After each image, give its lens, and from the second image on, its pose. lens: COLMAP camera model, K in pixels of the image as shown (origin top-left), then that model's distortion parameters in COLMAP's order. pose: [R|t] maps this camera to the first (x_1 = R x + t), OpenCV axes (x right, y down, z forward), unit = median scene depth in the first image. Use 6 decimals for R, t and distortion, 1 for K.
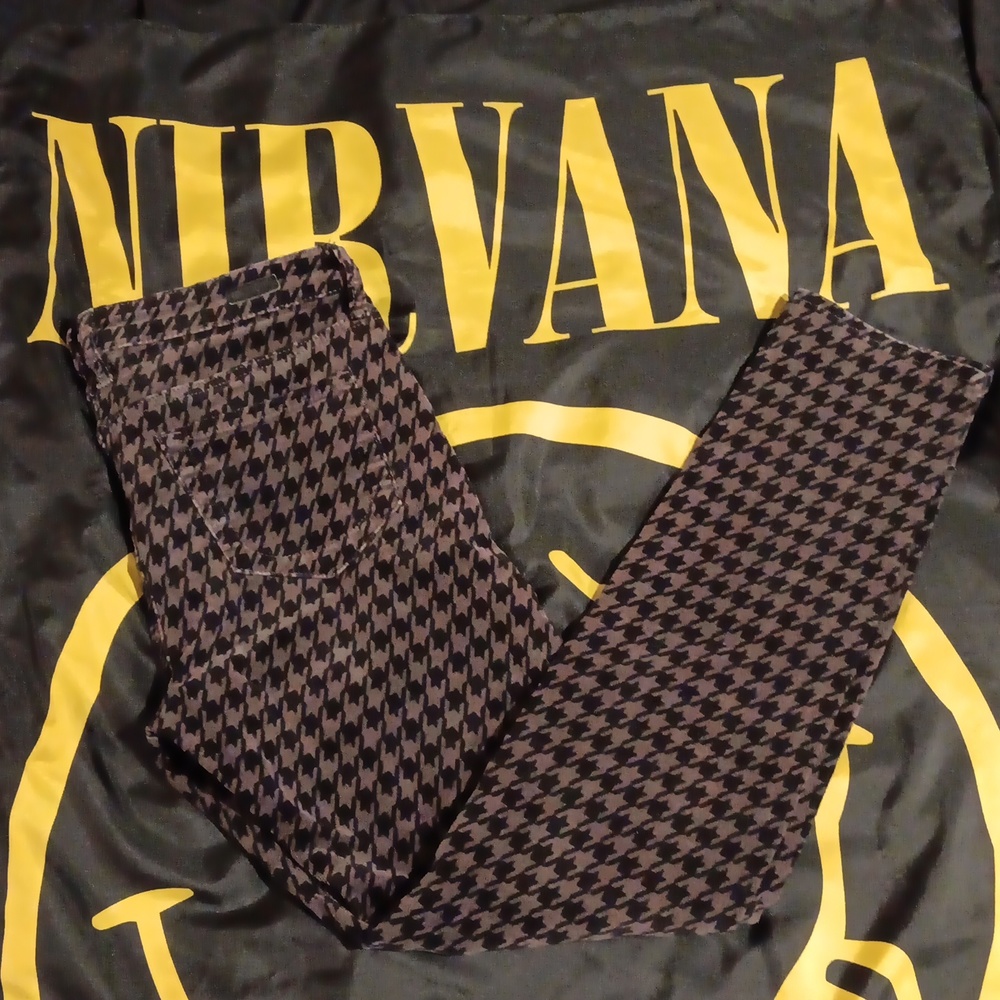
lens RADIAL K [[1683.7, 0, 500.0], [0, 1683.7, 500.0], [0, 0, 1]] dist [0.144983, -0.250340]
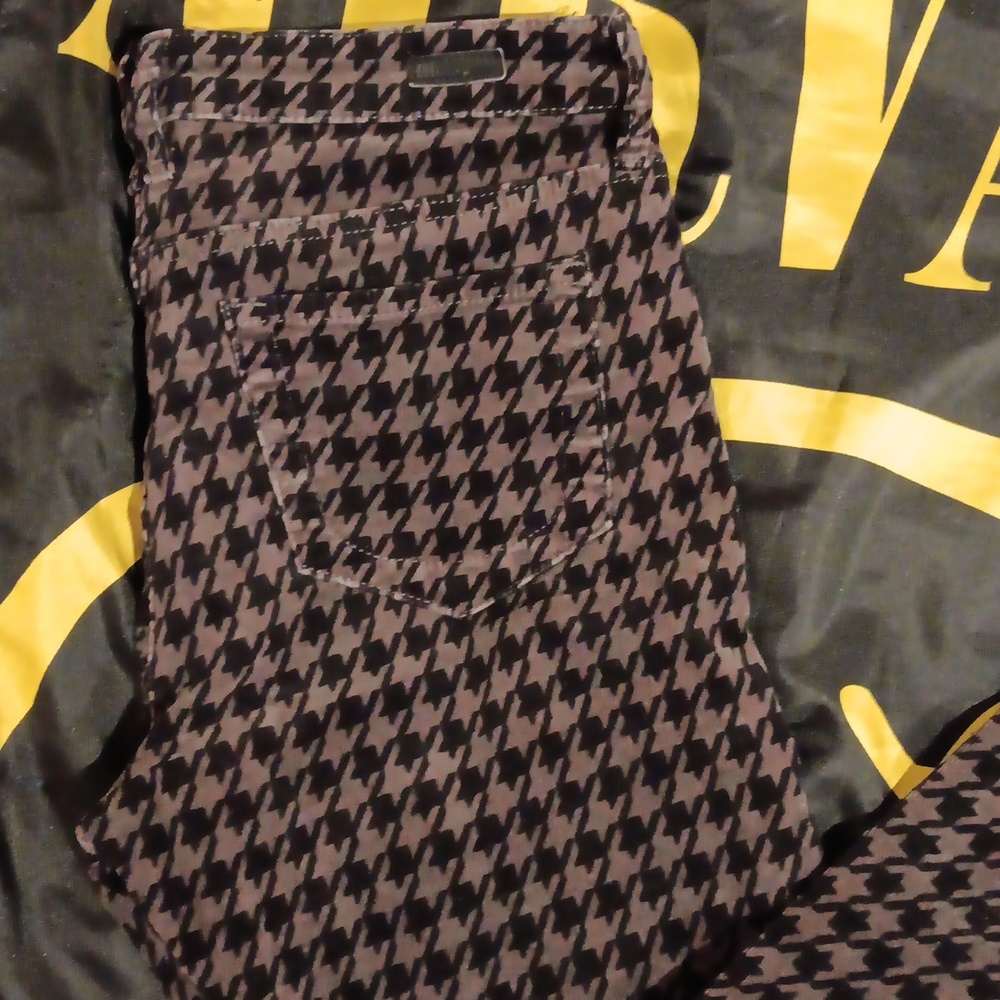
lens RADIAL K [[1683.7, 0, 500.0], [0, 1683.7, 500.0], [0, 0, 1]] dist [0.144983, -0.250340]
pose [[0.959604, 0.274552, -0.061487, -0.061561], [-0.252207, 0.936268, 0.244528, -0.134161], [0.124704, -0.219142, 0.967691, 0.448447]]
